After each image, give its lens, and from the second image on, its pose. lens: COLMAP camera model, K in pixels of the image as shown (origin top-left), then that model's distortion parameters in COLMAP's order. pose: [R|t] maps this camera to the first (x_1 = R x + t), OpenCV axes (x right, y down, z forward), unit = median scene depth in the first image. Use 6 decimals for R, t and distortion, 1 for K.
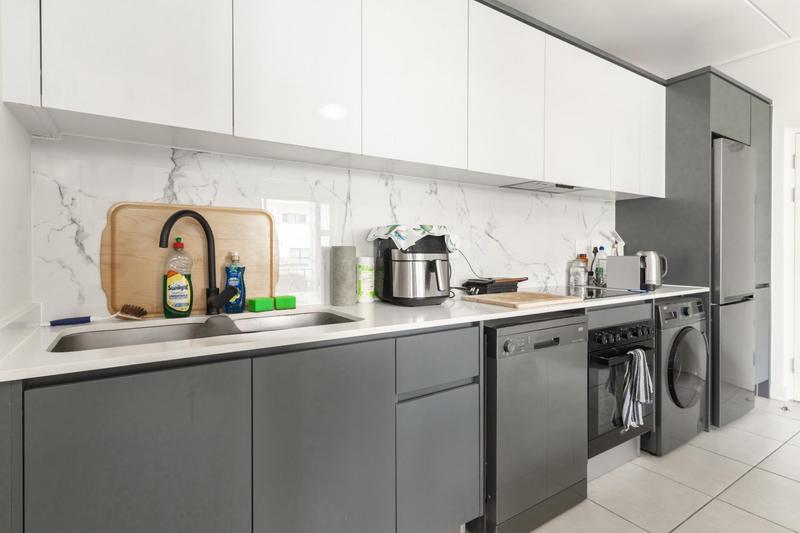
lens RADIAL K [[409.3, 0, 399.6], [0, 409.3, 249.9], [0, 0, 1]] dist [0.001373, 0.000258]
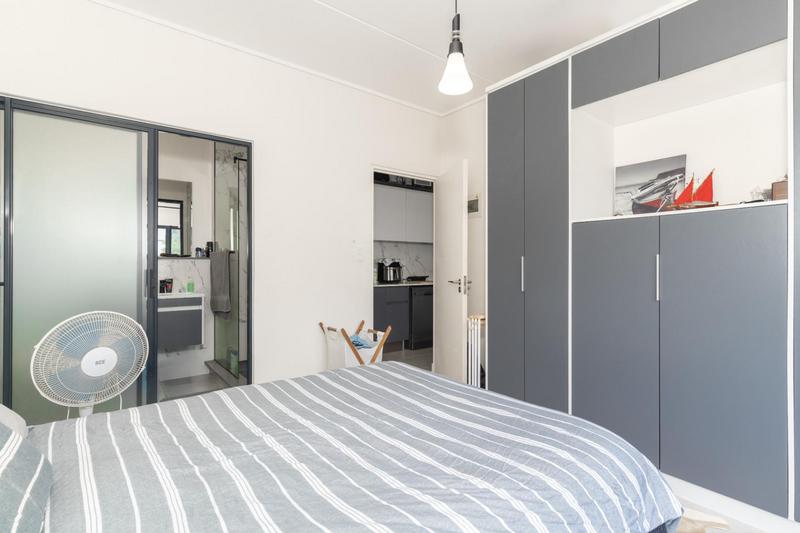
lens RADIAL K [[385.5, 0, 396.7], [0, 385.5, 251.7], [0, 0, 1]] dist [0.003406, 0.000741]
pose [[0.997759, 0.004249, 0.066768, -0.113806], [-0.001728, 0.999285, -0.037768, -0.000325], [-0.066881, 0.037568, 0.997053, -2.037789]]
